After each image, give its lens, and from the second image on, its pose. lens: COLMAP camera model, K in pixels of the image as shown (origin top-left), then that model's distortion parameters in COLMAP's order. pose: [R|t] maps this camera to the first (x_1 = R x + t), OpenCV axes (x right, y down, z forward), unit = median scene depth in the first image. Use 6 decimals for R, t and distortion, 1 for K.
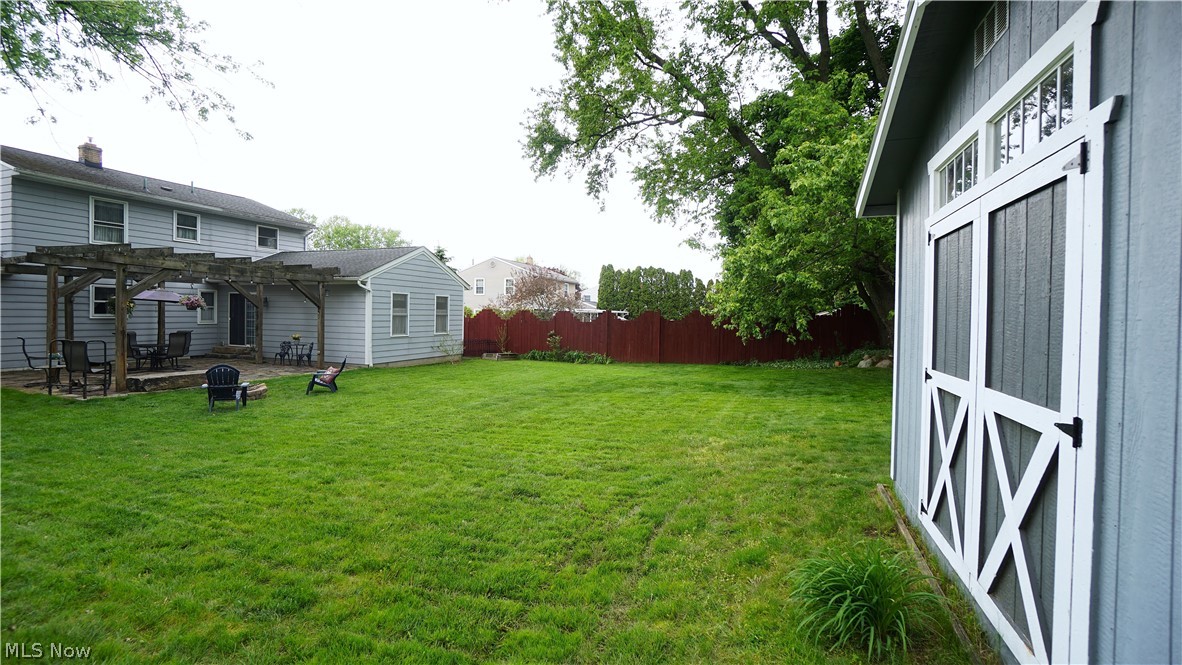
lens RADIAL K [[520.3, 0, 587.4], [0, 520.3, 327.0], [0, 0, 1]] dist [-0.064810, 0.024669]
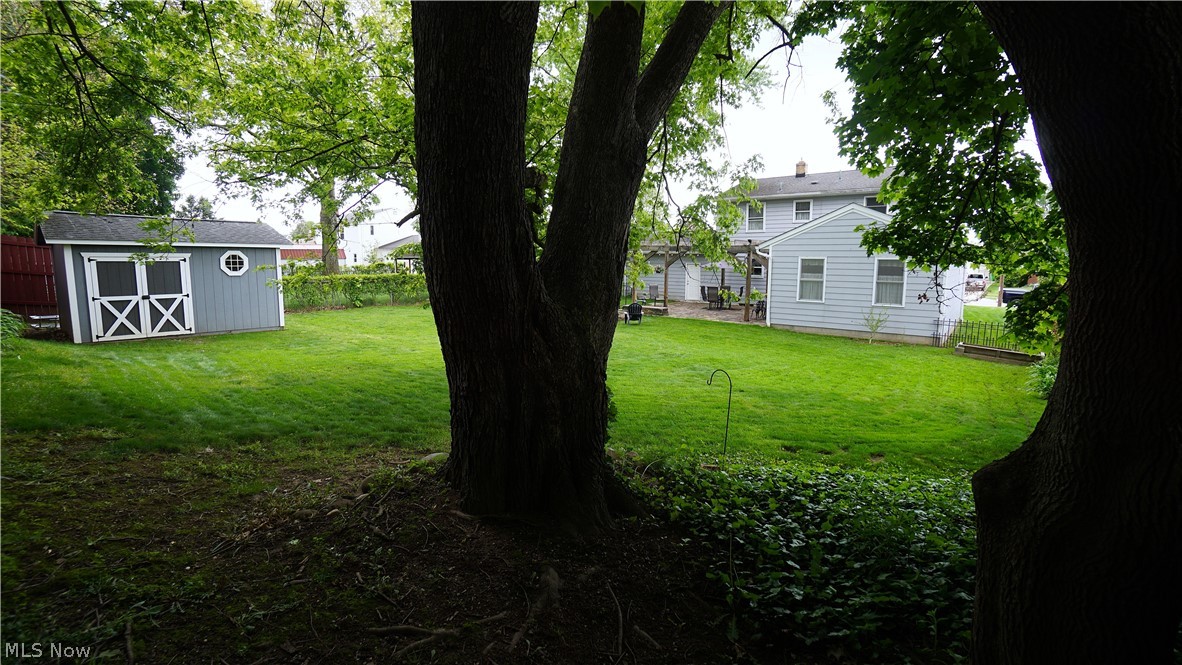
lens RADIAL K [[520.3, 0, 587.4], [0, 520.3, 327.0], [0, 0, 1]] dist [-0.064810, 0.024669]
pose [[-0.334595, 0.107181, -0.936247, 0.706281], [-0.029477, 0.991834, 0.124079, -0.043855], [0.941901, 0.069114, -0.328704, 0.918606]]
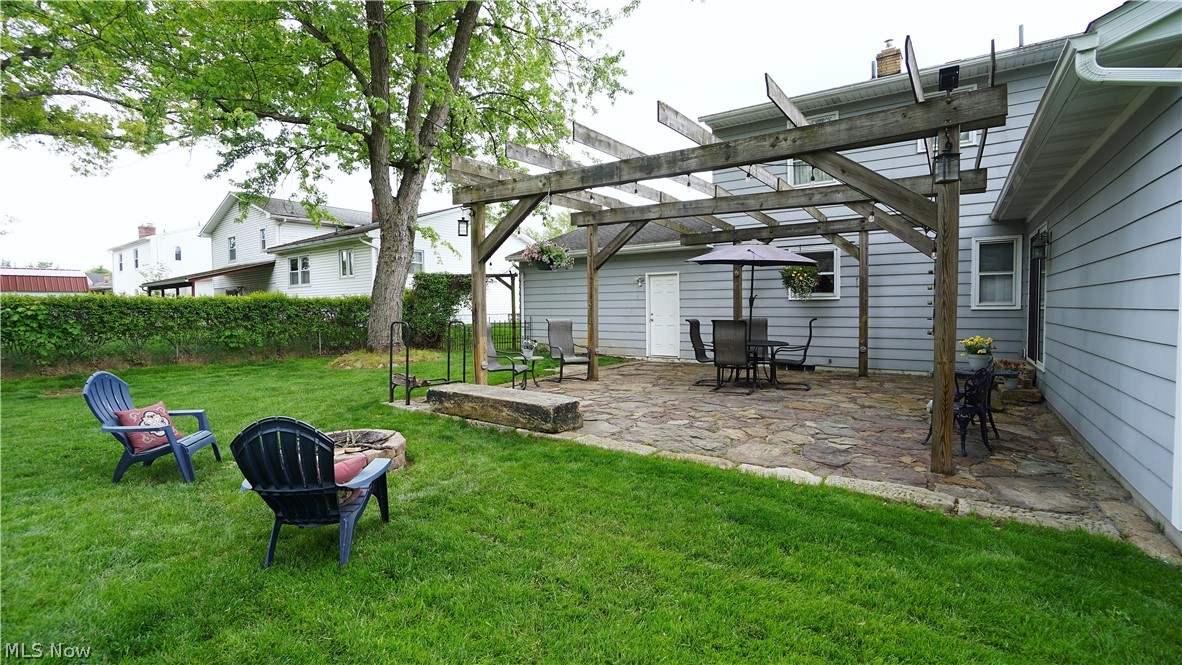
lens RADIAL K [[520.3, 0, 587.4], [0, 520.3, 327.0], [0, 0, 1]] dist [-0.064810, 0.024669]
pose [[-0.269332, 0.022171, -0.962792, -0.199433], [-0.017414, 0.999459, 0.027886, 0.004347], [0.962890, 0.024277, -0.268800, 0.781976]]
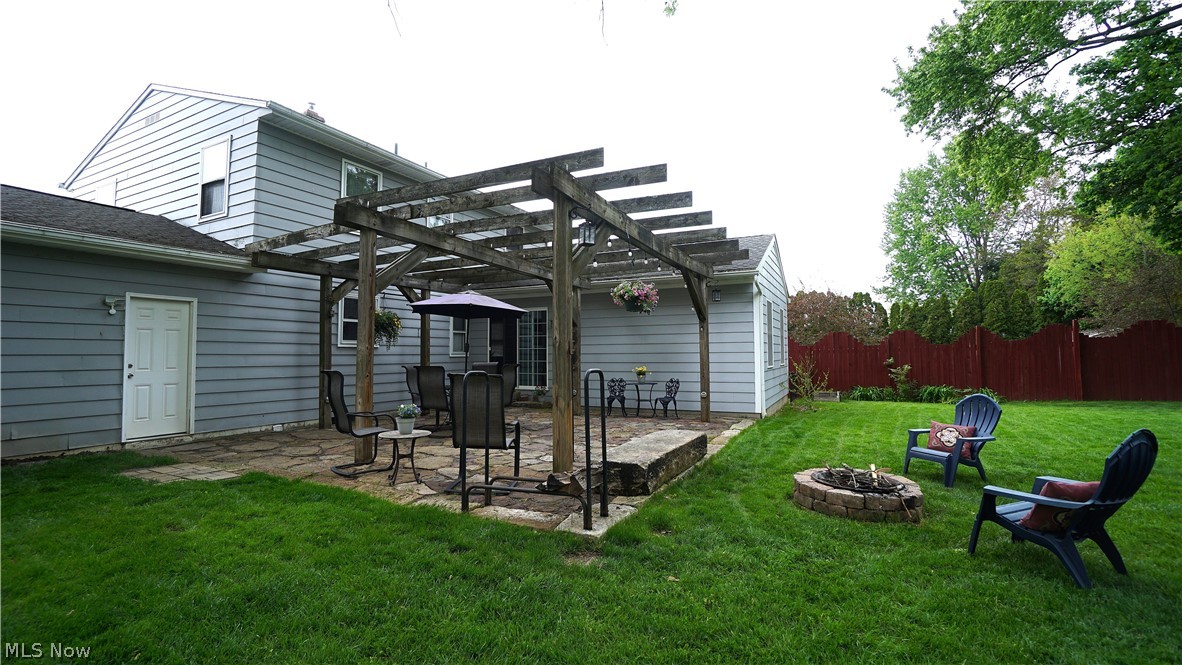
lens RADIAL K [[520.3, 0, 587.4], [0, 520.3, 327.0], [0, 0, 1]] dist [-0.064810, 0.024669]
pose [[0.992577, -0.029836, -0.117900, -0.509627], [0.020748, 0.996771, -0.077575, 0.012468], [0.119834, 0.074553, 0.989991, 0.330110]]
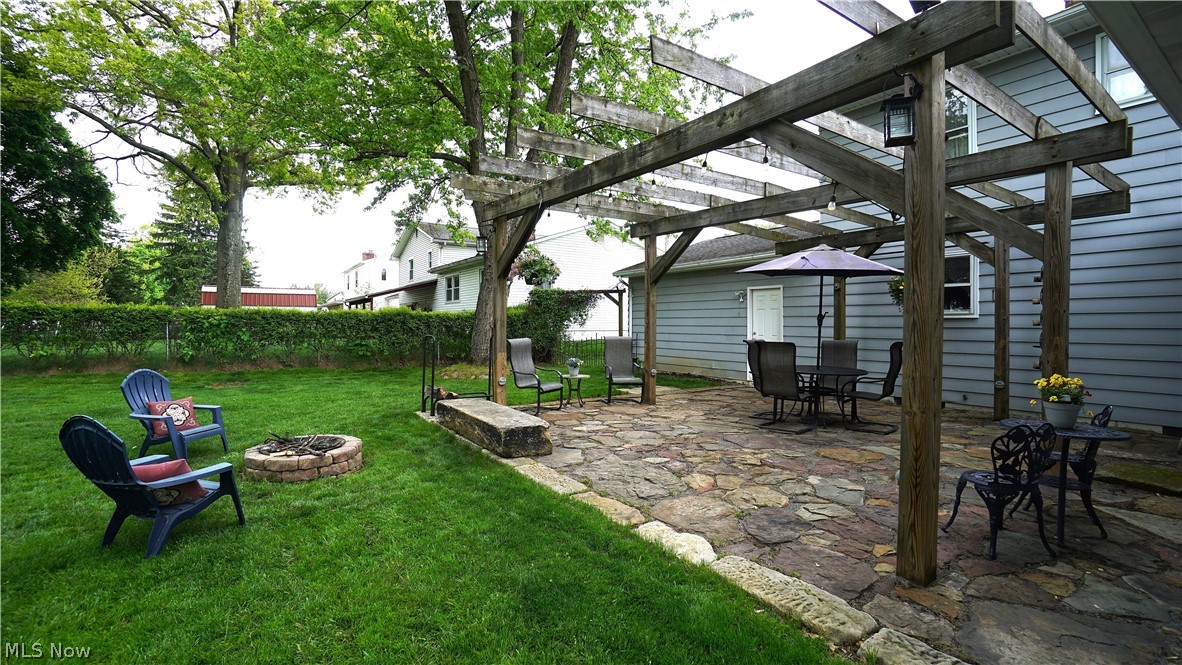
lens RADIAL K [[520.3, 0, 587.4], [0, 520.3, 327.0], [0, 0, 1]] dist [-0.064810, 0.024669]
pose [[-0.587148, -0.015474, -0.809332, -0.278154], [-0.033247, 0.999435, 0.005012, 0.000834], [0.808797, 0.029850, -0.587330, 0.880964]]
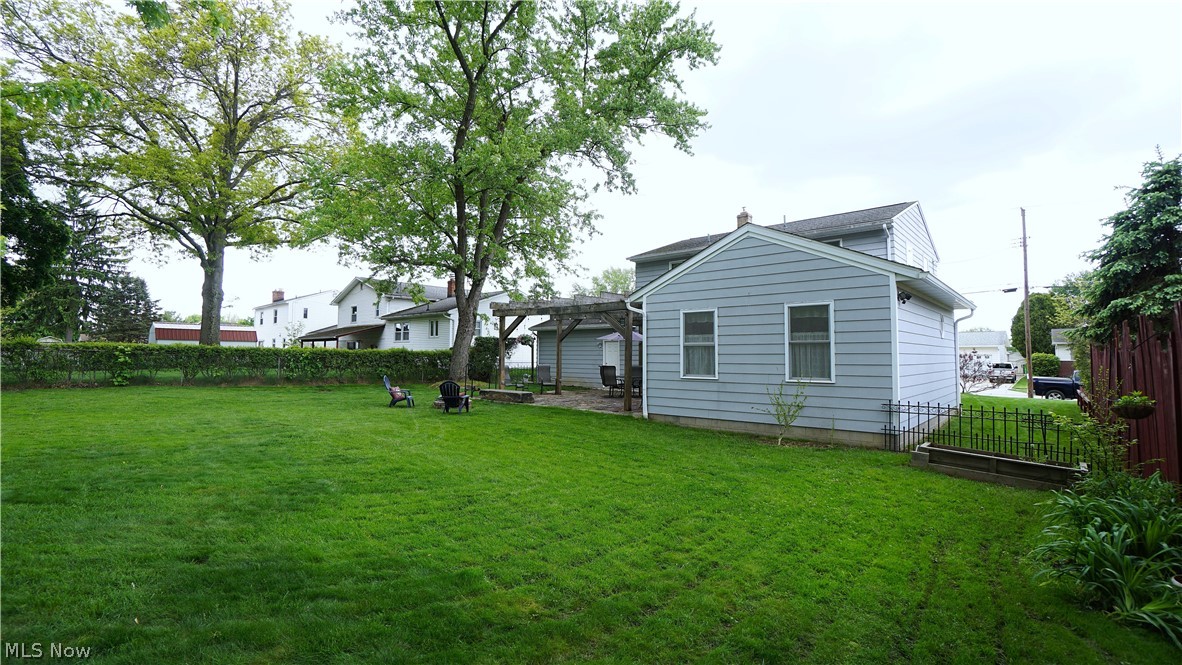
lens RADIAL K [[529.6, 0, 585.6], [0, 529.6, 332.4], [0, 0, 1]] dist [-0.054230, 0.016405]
pose [[-0.374377, -0.062158, -0.925191, 0.293426], [-0.033586, 0.998005, -0.053460, 0.000514], [0.926668, 0.011059, -0.375718, 1.107138]]
